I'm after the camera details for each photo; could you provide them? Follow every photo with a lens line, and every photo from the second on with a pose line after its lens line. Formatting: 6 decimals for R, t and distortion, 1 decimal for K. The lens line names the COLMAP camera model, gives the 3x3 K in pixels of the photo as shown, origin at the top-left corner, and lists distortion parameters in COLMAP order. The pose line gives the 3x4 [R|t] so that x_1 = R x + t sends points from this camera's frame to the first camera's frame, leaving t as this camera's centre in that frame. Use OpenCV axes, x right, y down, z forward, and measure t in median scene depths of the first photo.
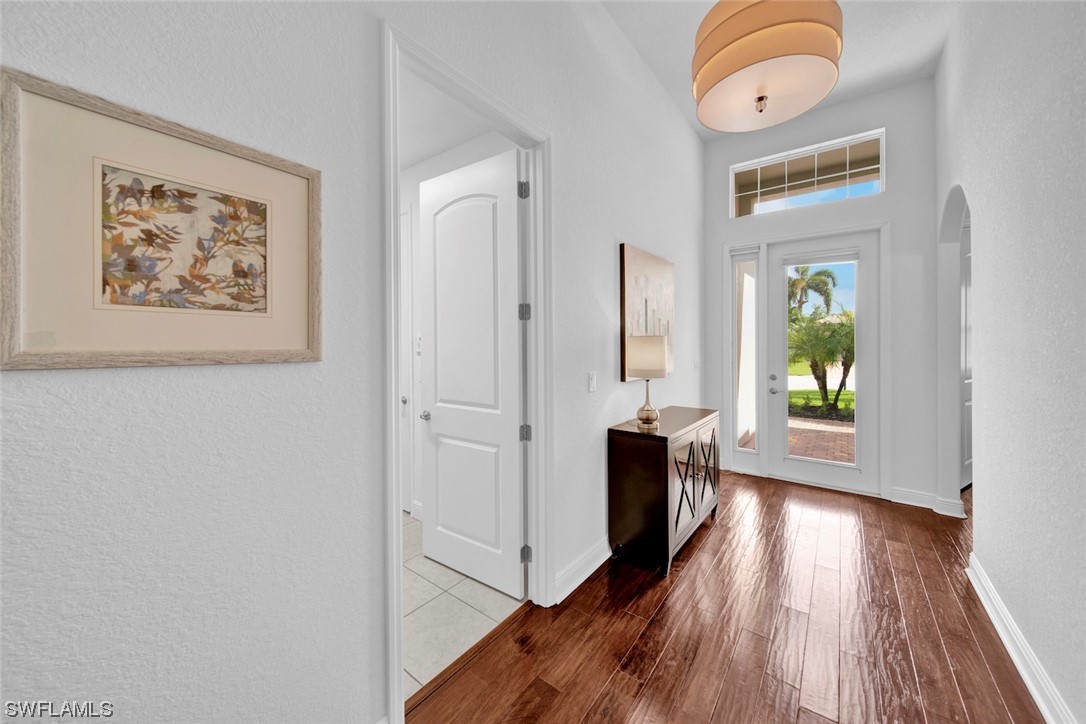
lens RADIAL K [[399.2, 0, 528.4], [0, 399.2, 343.3], [0, 0, 1]] dist [0.001890, 0.000030]
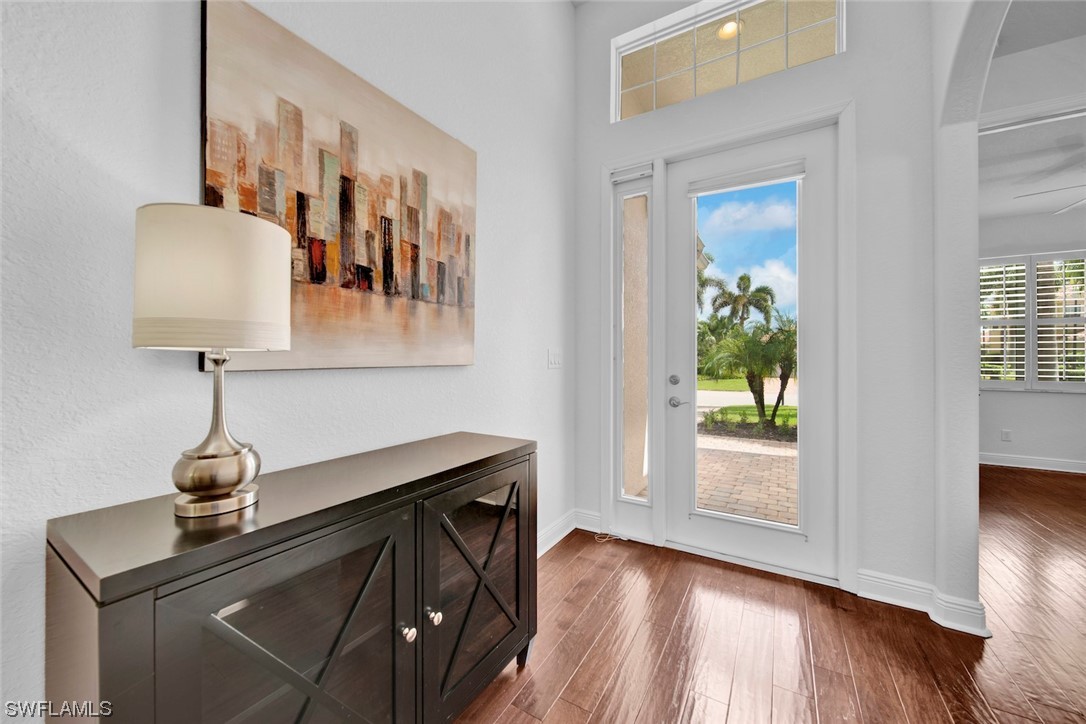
lens RADIAL K [[399.2, 0, 538.4], [0, 399.2, 359.8], [0, 0, 1]] dist [0.001890, 0.000030]
pose [[0.992761, 0.005890, 0.119960, 0.152114], [-0.005141, 0.999965, -0.006550, 0.027067], [-0.119994, 0.005885, 0.992757, 0.191219]]
